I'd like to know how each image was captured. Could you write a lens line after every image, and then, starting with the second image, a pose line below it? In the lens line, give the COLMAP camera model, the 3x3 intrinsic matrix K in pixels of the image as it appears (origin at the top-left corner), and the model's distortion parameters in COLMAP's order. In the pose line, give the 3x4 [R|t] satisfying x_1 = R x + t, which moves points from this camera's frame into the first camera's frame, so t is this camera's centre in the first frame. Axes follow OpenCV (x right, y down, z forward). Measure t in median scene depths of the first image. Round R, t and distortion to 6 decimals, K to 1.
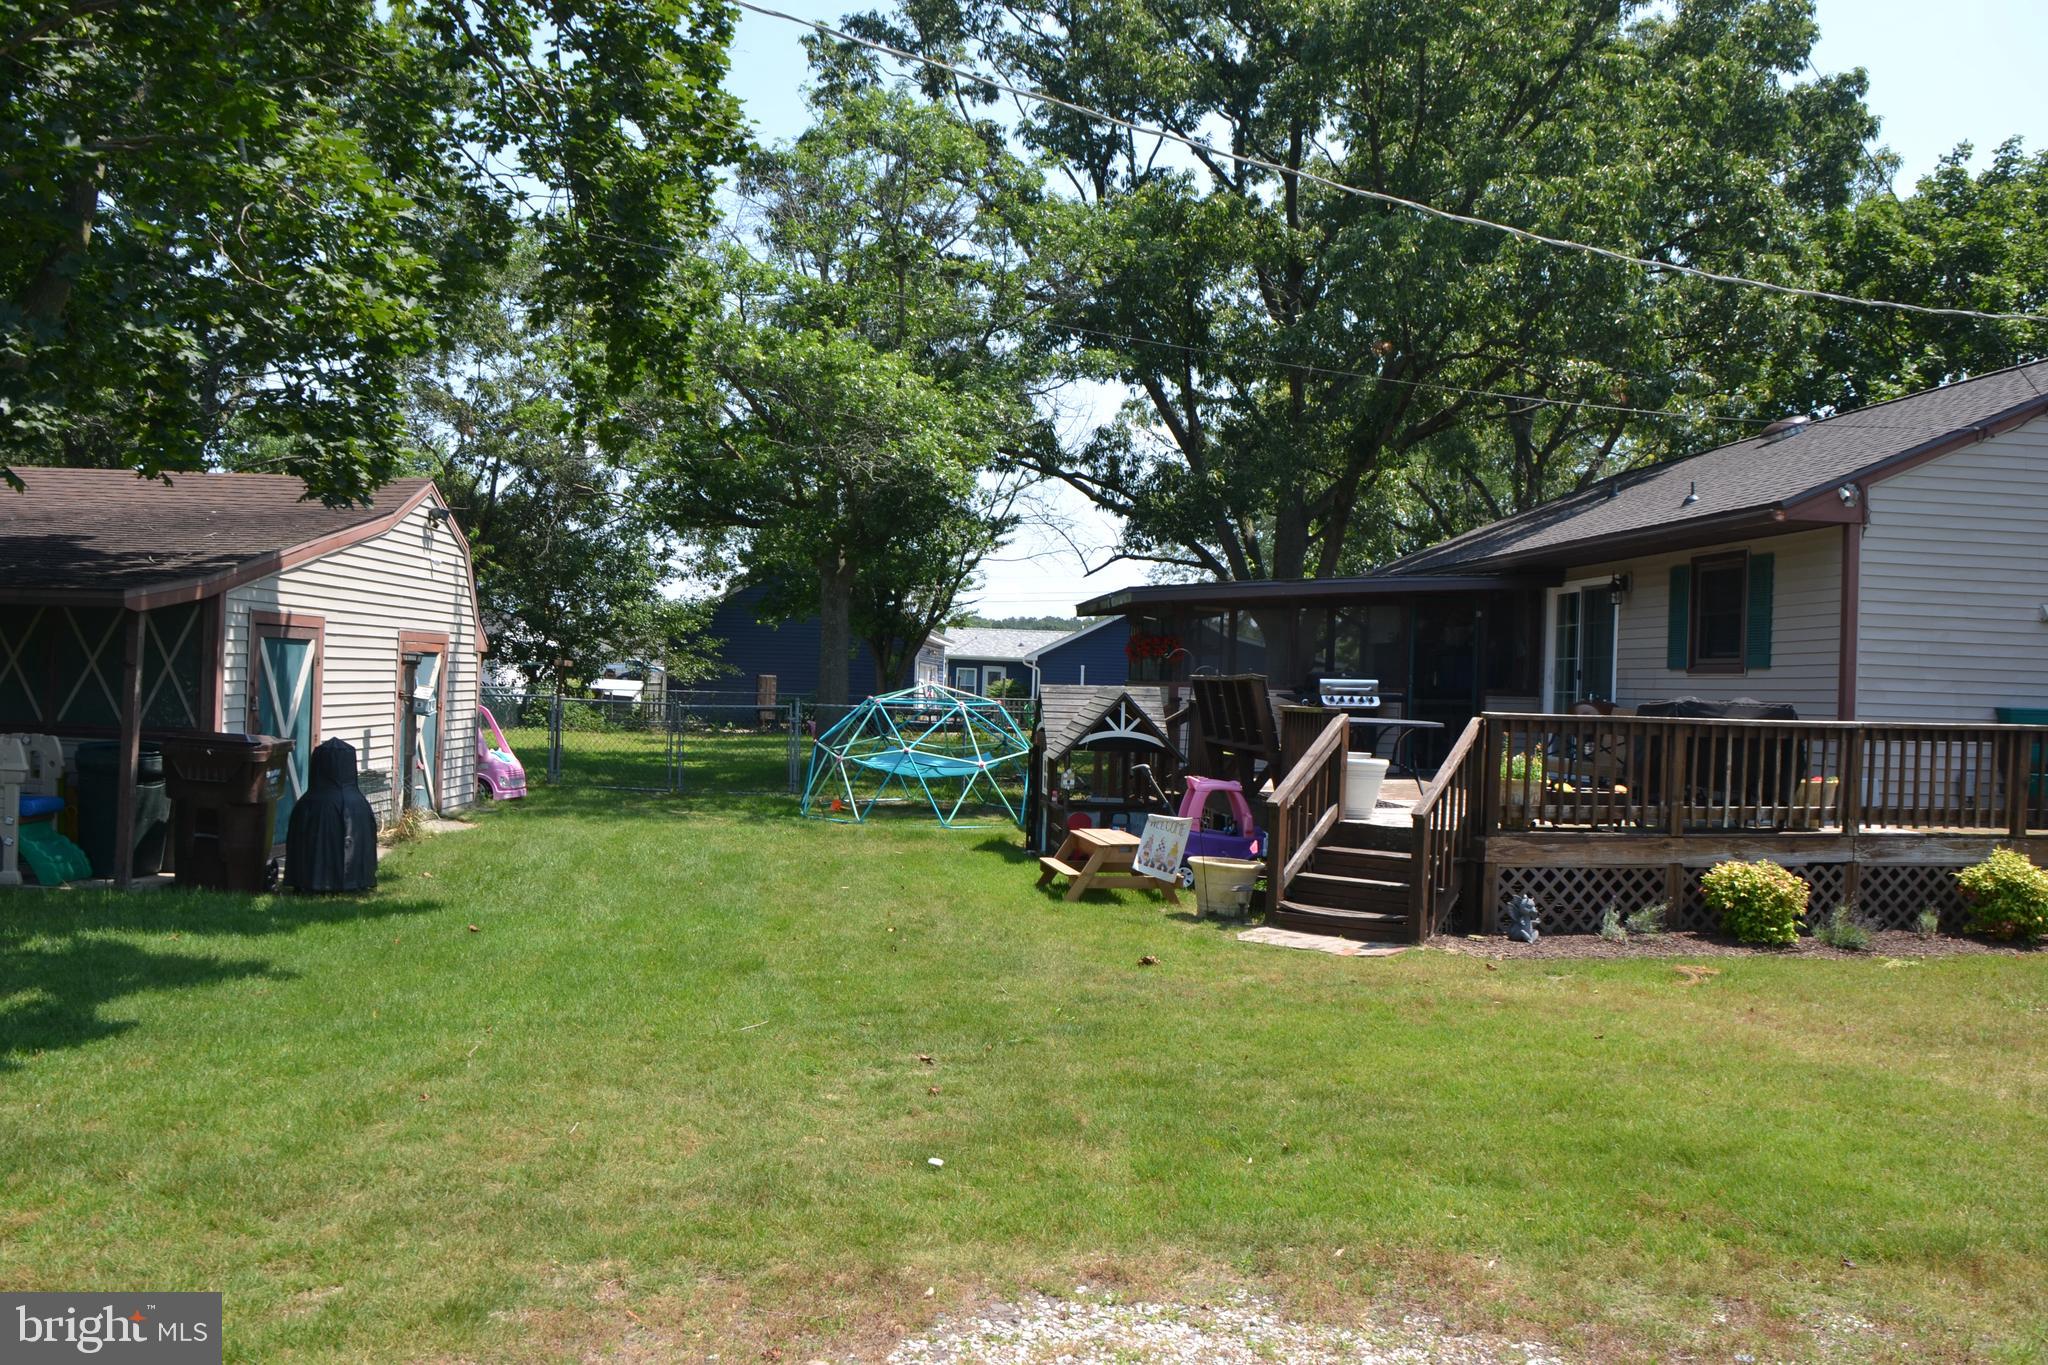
lens RADIAL K [[1617.9, 0, 1020.3], [0, 1617.9, 687.7], [0, 0, 1]] dist [-0.159696, 0.104433]
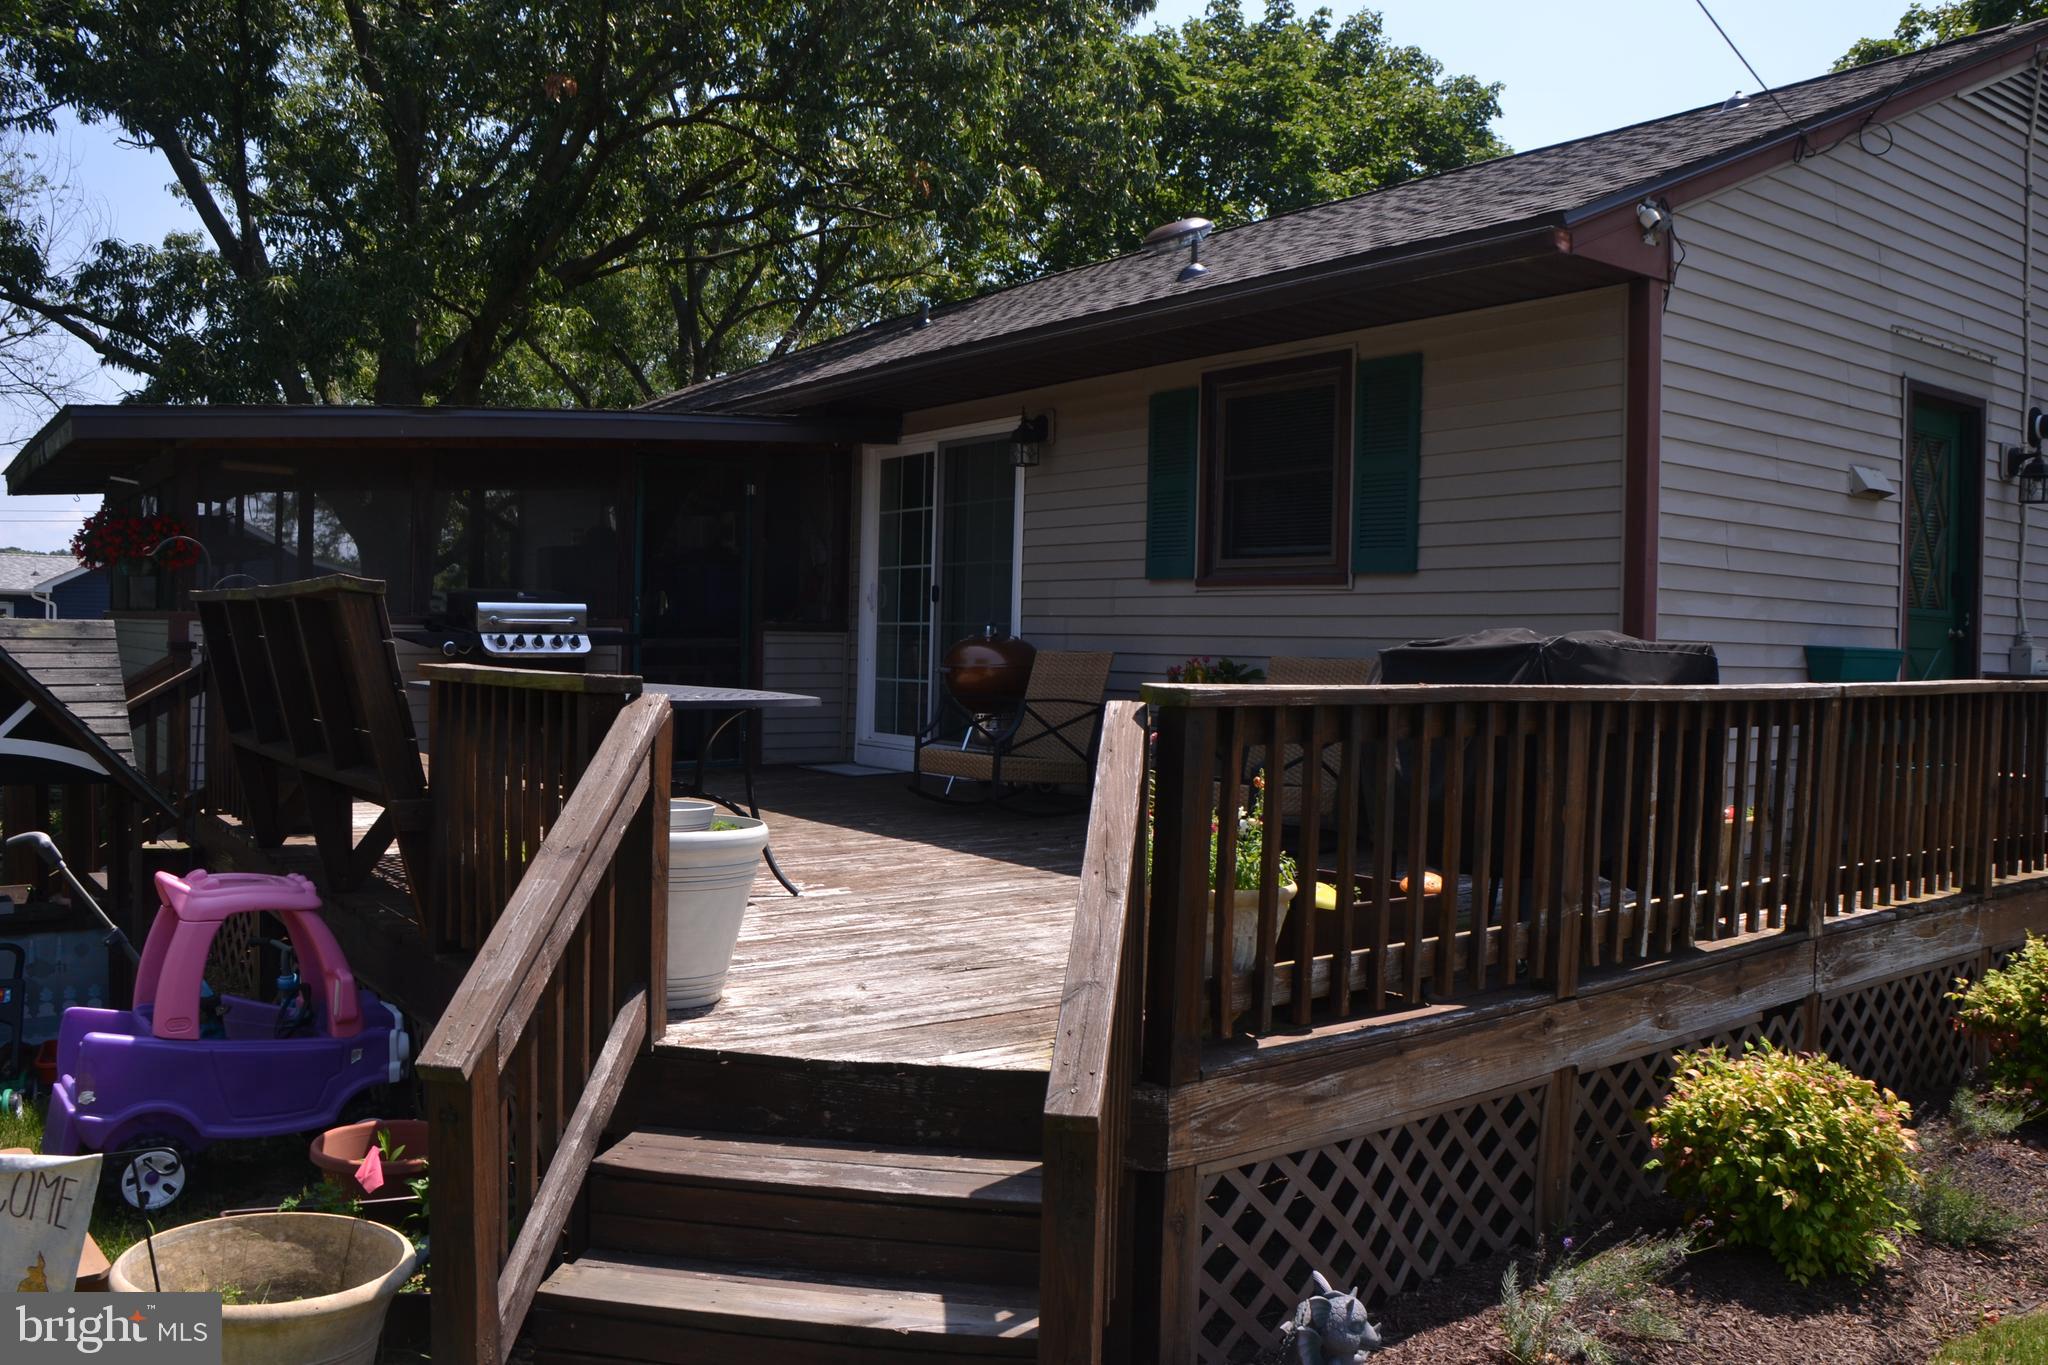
lens RADIAL K [[1617.9, 0, 1029.9], [0, 1617.9, 685.6], [0, 0, 1]] dist [-0.159696, 0.104433]
pose [[0.850317, -0.027345, 0.525561, 0.086414], [0.006805, 0.999137, 0.040975, 0.001958], [-0.526227, -0.031265, 0.849769, 0.599975]]
